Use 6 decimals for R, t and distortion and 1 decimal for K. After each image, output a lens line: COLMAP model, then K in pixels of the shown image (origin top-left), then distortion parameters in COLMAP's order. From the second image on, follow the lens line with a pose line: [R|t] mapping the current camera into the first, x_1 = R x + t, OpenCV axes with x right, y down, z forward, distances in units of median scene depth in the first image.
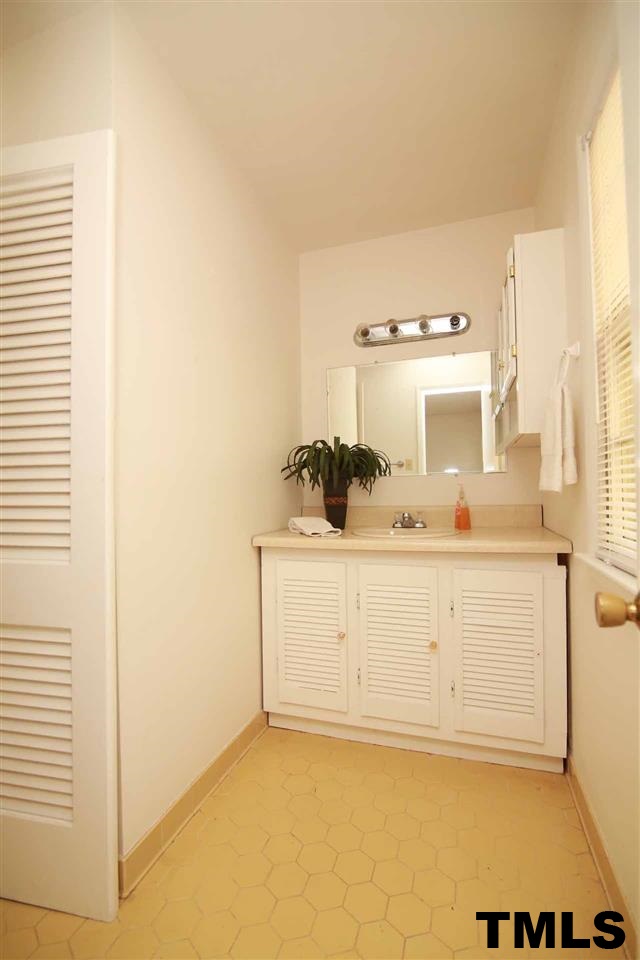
lens RADIAL K [[440.3, 0, 318.0], [0, 440.3, 480.6], [0, 0, 1]] dist [-0.012431, -0.000130]
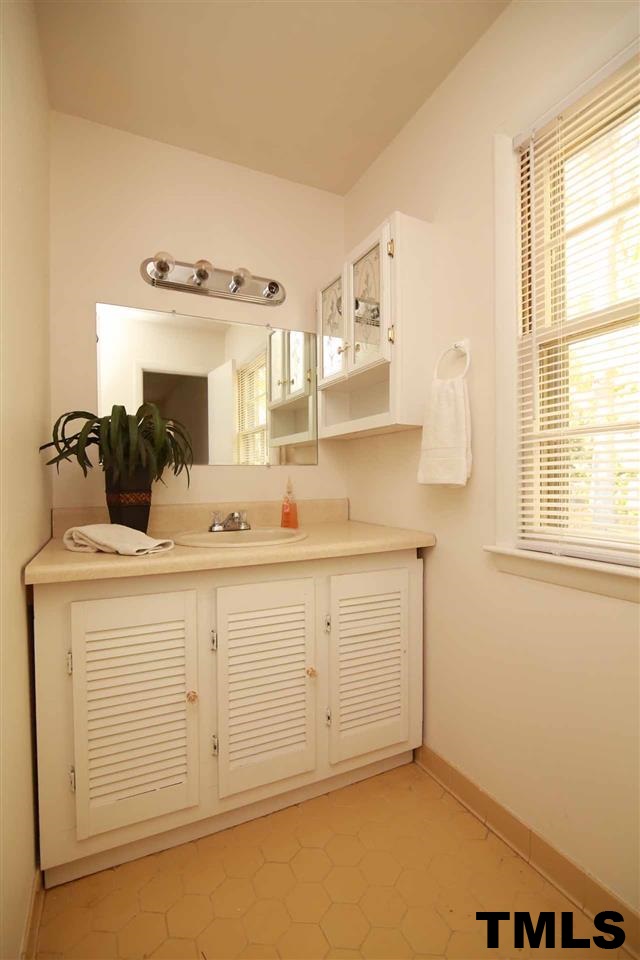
lens RADIAL K [[440.3, 0, 318.5], [0, 440.3, 484.2], [0, 0, 1]] dist [-0.012431, -0.000130]
pose [[0.712488, 0.007407, 0.701645, -0.242716], [-0.022351, 0.999676, 0.012143, 0.010513], [-0.701328, -0.024334, 0.712423, 0.332911]]
